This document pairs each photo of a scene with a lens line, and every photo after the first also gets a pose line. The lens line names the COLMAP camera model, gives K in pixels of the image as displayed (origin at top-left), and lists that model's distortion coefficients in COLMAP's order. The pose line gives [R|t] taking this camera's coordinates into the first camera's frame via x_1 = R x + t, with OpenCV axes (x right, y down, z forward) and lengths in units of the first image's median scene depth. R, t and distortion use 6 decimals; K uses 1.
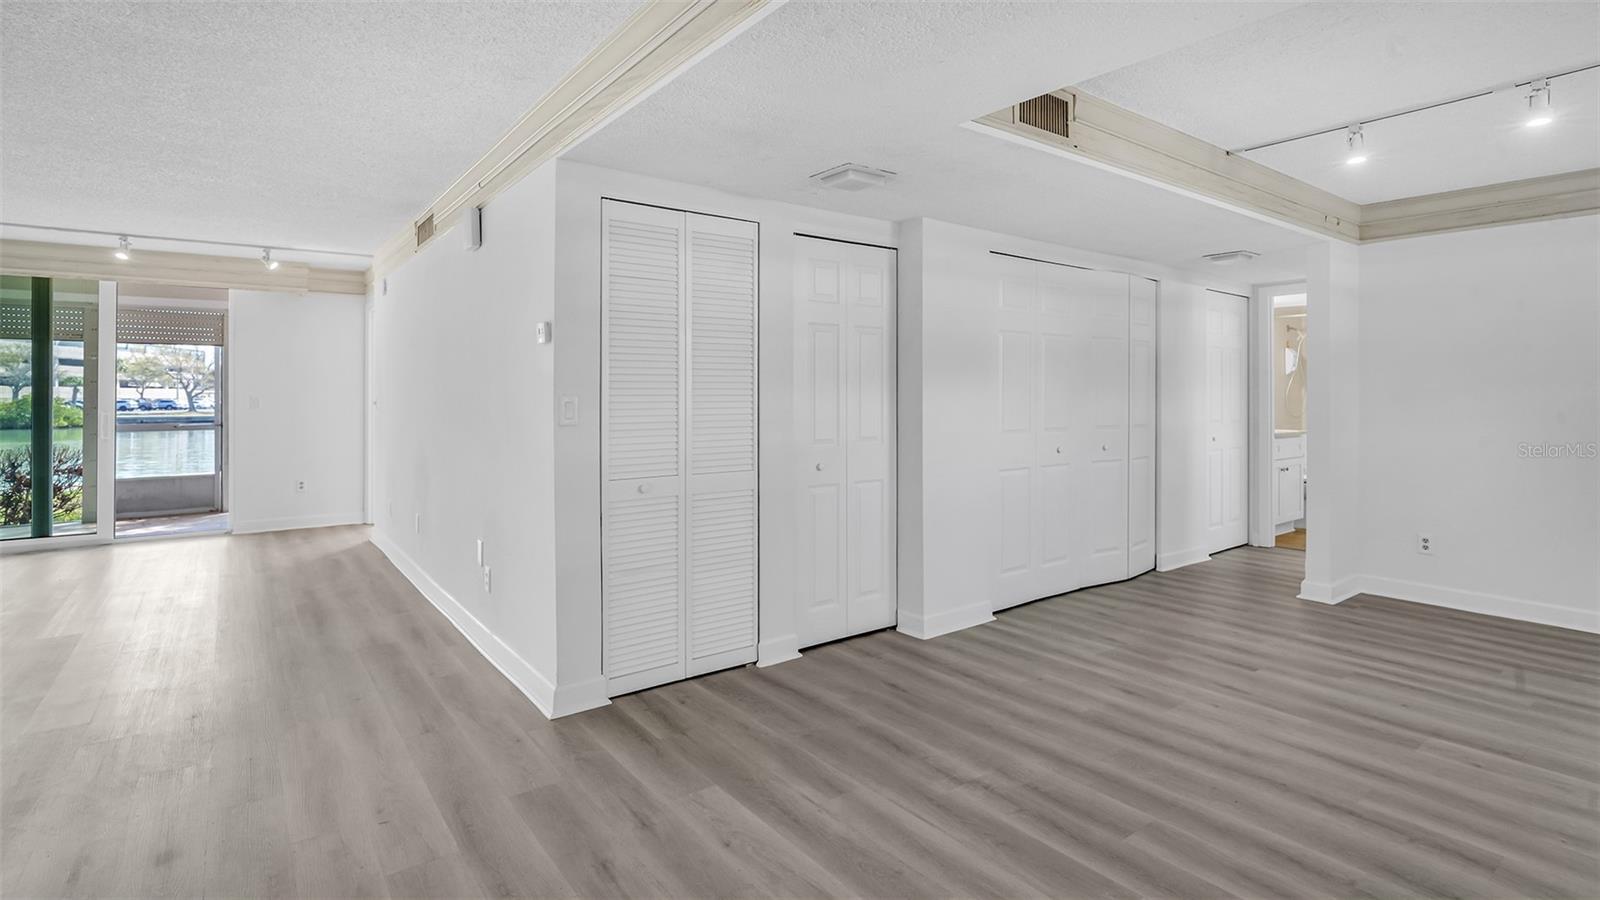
lens RADIAL K [[755.2, 0, 788.9], [0, 755.2, 391.2], [0, 0, 1]] dist [-0.013075, 0.005157]
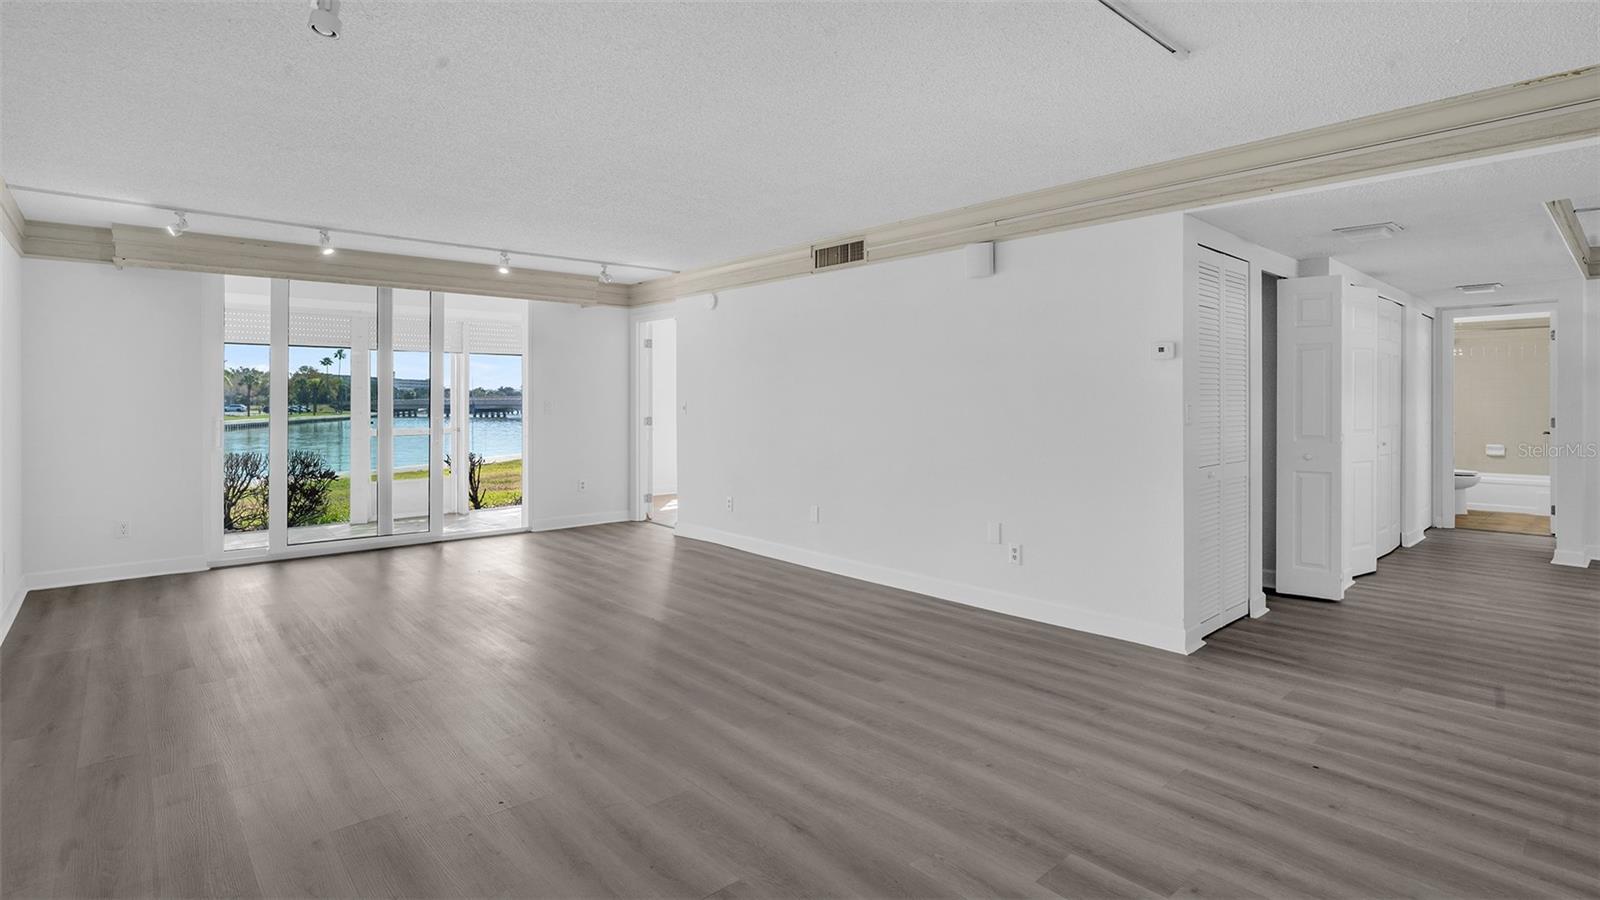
lens RADIAL K [[755.2, 0, 780.5], [0, 755.2, 403.9], [0, 0, 1]] dist [-0.013075, 0.005157]
pose [[0.997213, -0.001386, 0.074589, -0.633888], [0.000748, 0.999963, 0.008586, 0.000841], [-0.074598, -0.008506, 0.997177, -0.122006]]
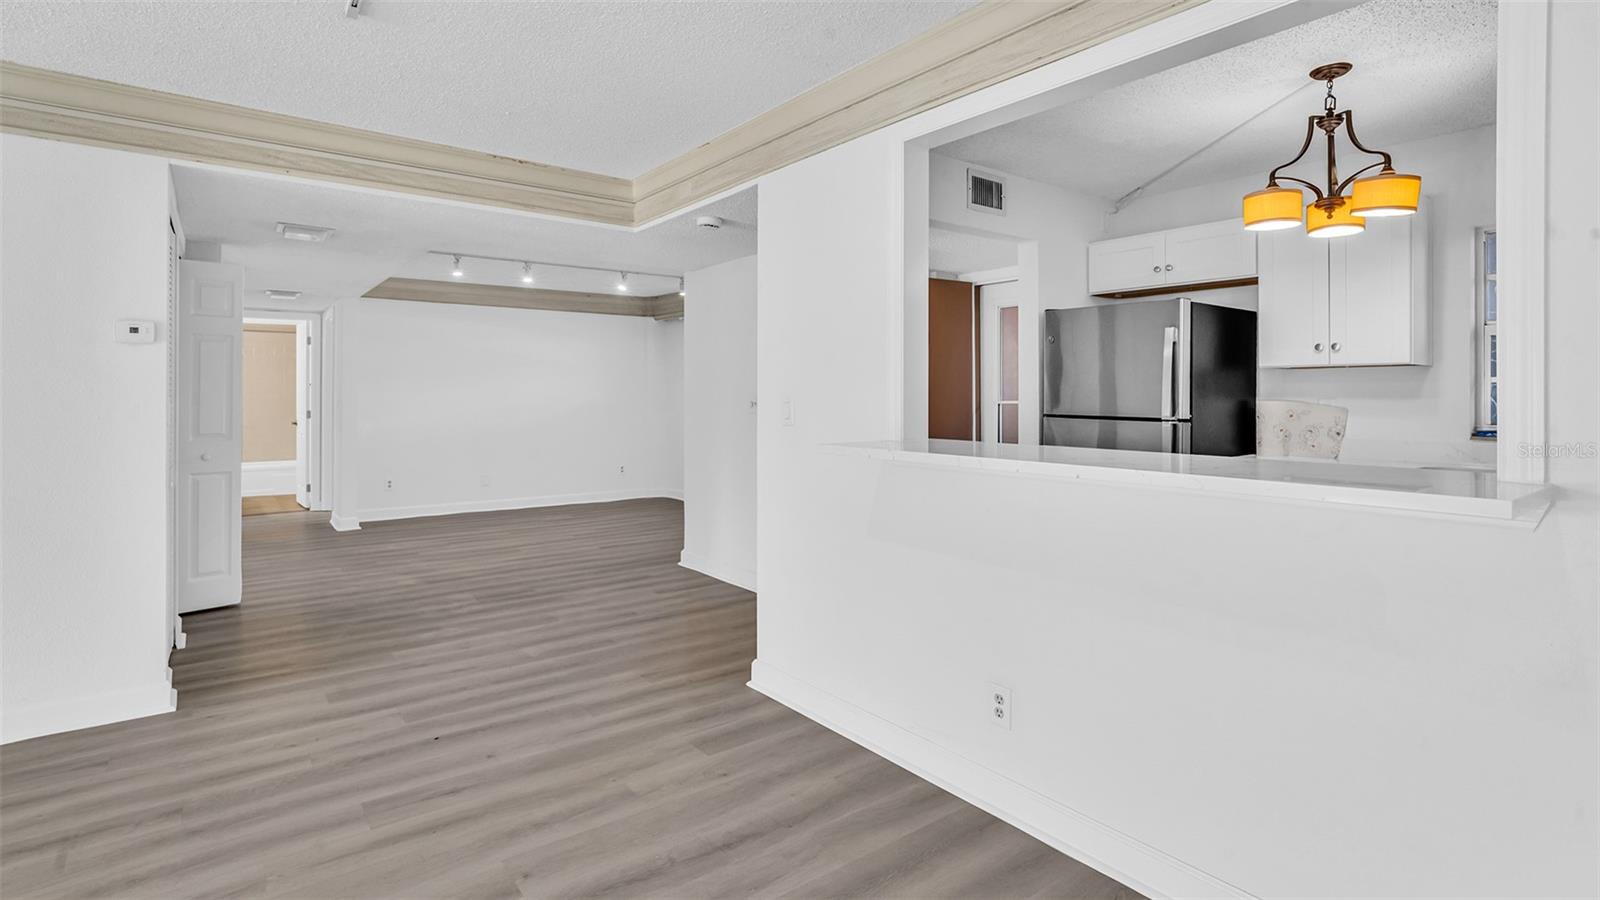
lens RADIAL K [[755.2, 0, 814.3], [0, 755.2, 375.3], [0, 0, 1]] dist [-0.013075, 0.005157]
pose [[0.000740, 0.028617, 0.999590, -0.781501], [-0.004916, 0.999578, -0.028613, 0.003842], [-0.999988, -0.004893, 0.000881, 0.080697]]
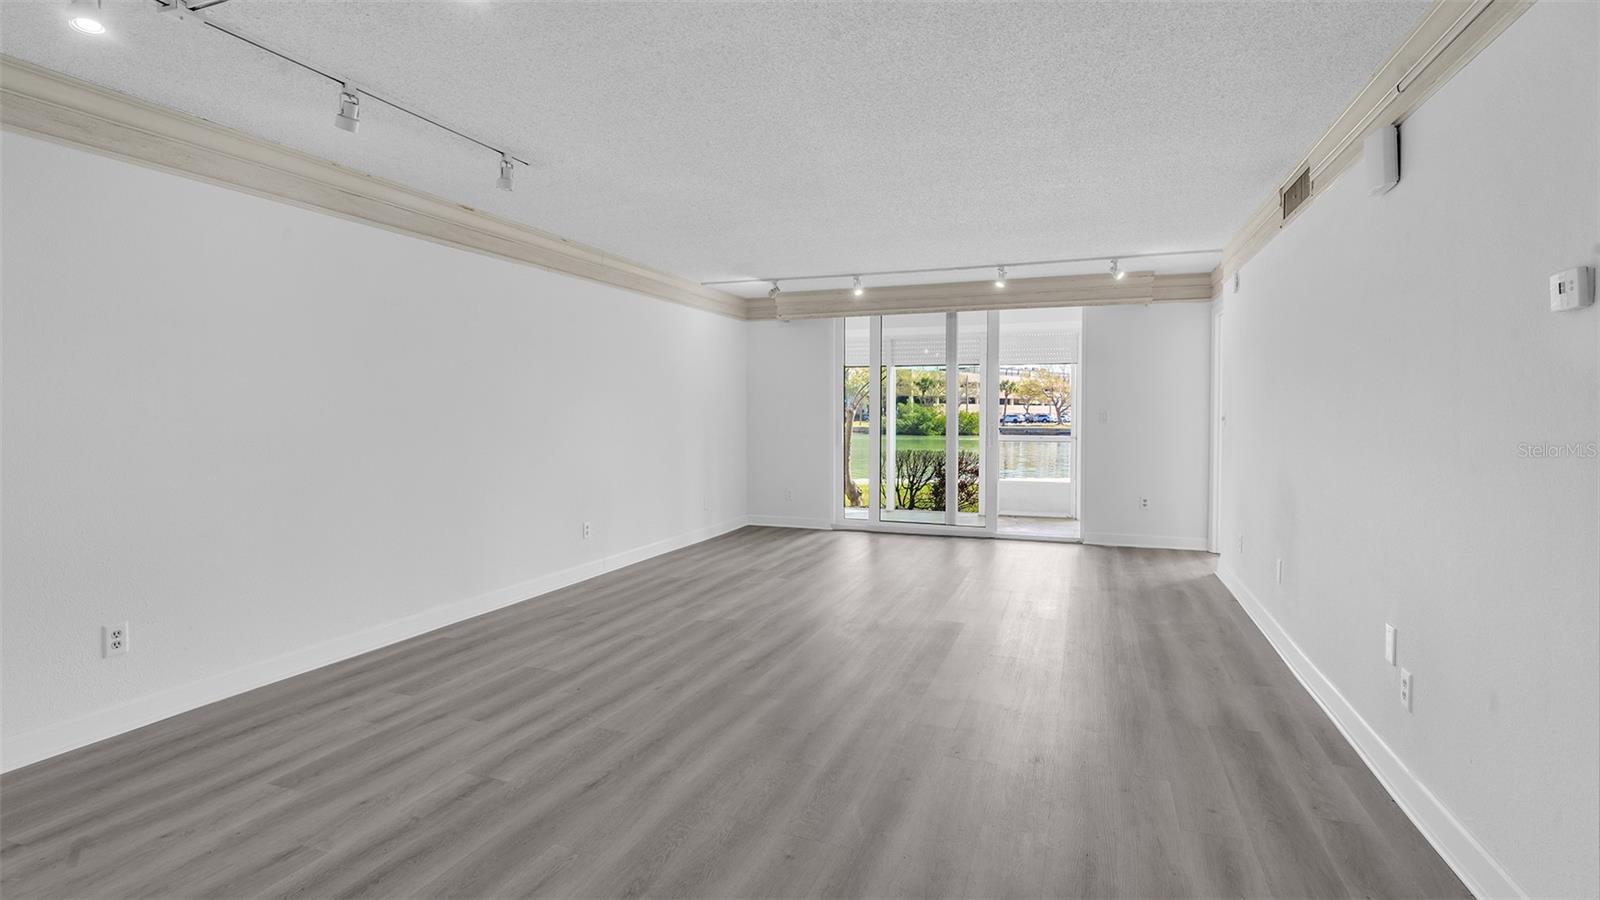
lens RADIAL K [[755.2, 0, 820.9], [0, 755.2, 424.8], [0, 0, 1]] dist [-0.013075, 0.005157]
pose [[0.556929, 0.017038, -0.830386, -0.107090], [0.002310, 0.999754, 0.022062, 0.003099], [0.830557, -0.014205, 0.556752, 0.159903]]
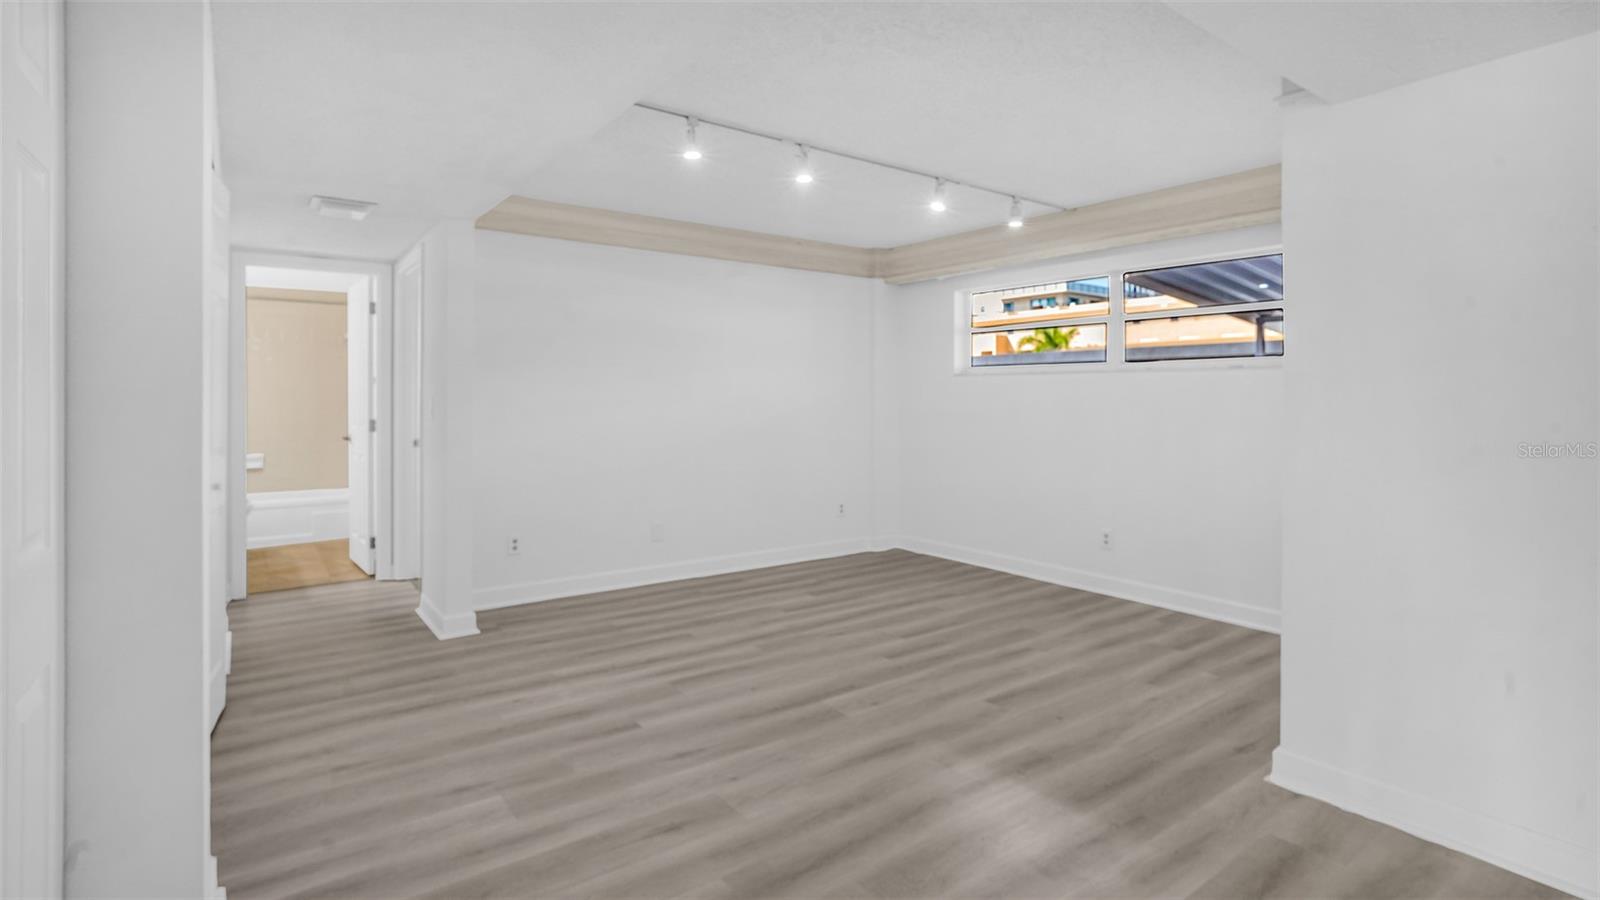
lens RADIAL K [[755.2, 0, 833.4], [0, 755.2, 384.8], [0, 0, 1]] dist [-0.013075, 0.005157]
pose [[0.005313, 0.021210, 0.999761, -0.152639], [-0.006674, 0.999754, -0.021175, 0.009338], [-0.999964, -0.006559, 0.005453, 0.560661]]
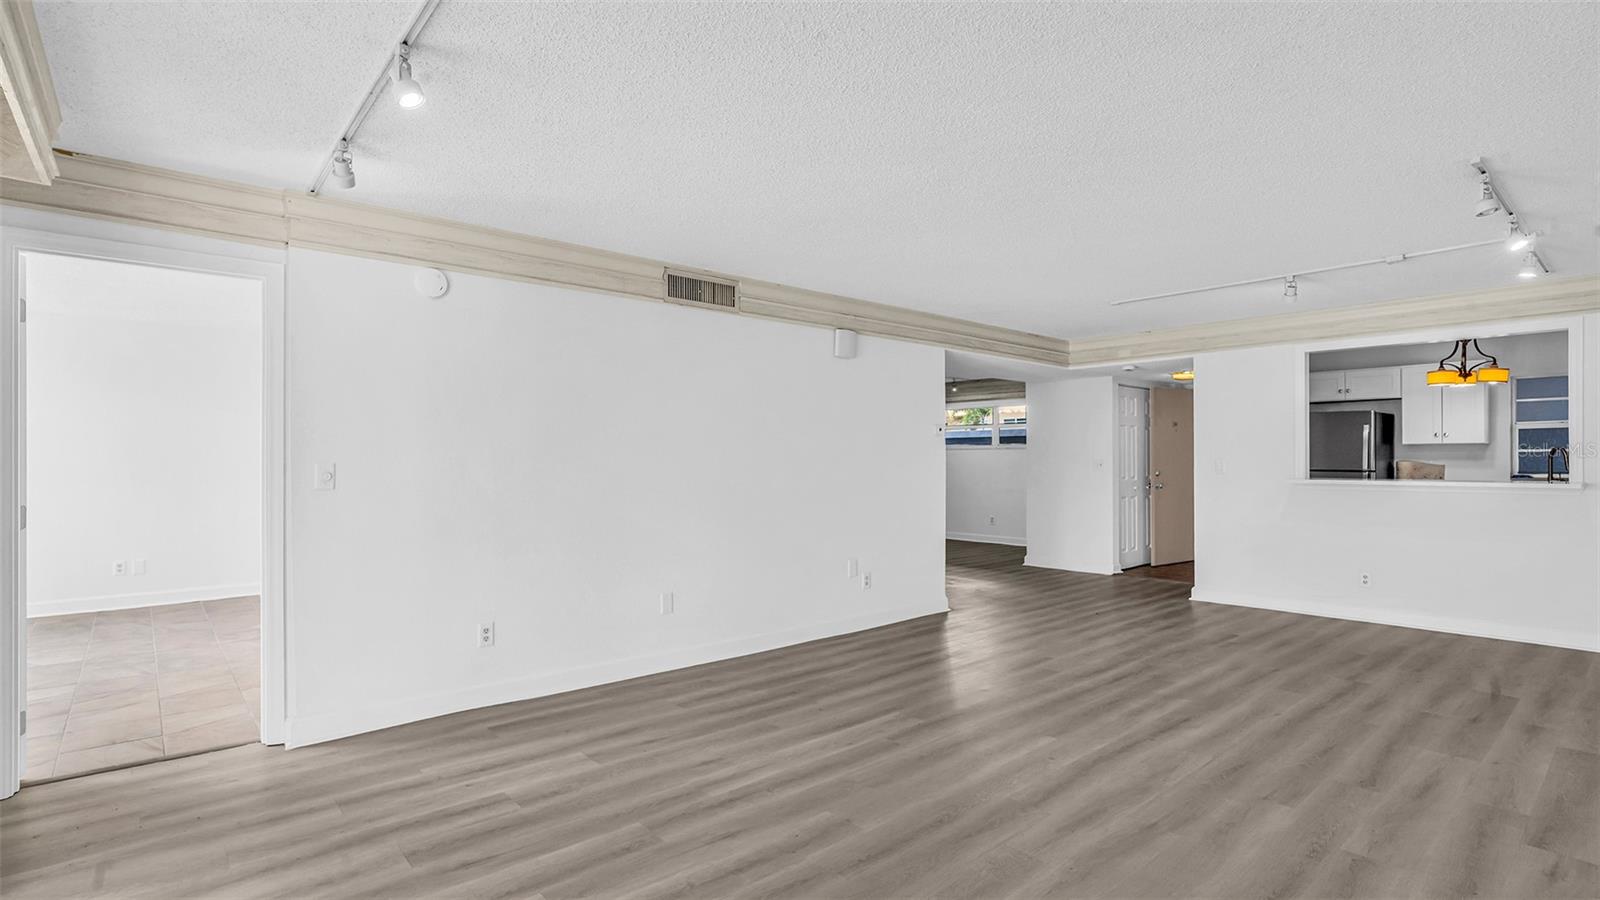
lens RADIAL K [[755.2, 0, 803.6], [0, 755.2, 472.0], [0, 0, 1]] dist [-0.013075, 0.005157]
pose [[-0.072374, -0.014794, 0.997268, -1.417531], [0.000251, 0.999890, 0.014851, 0.004307], [-0.997378, 0.001325, -0.072362, 0.912868]]
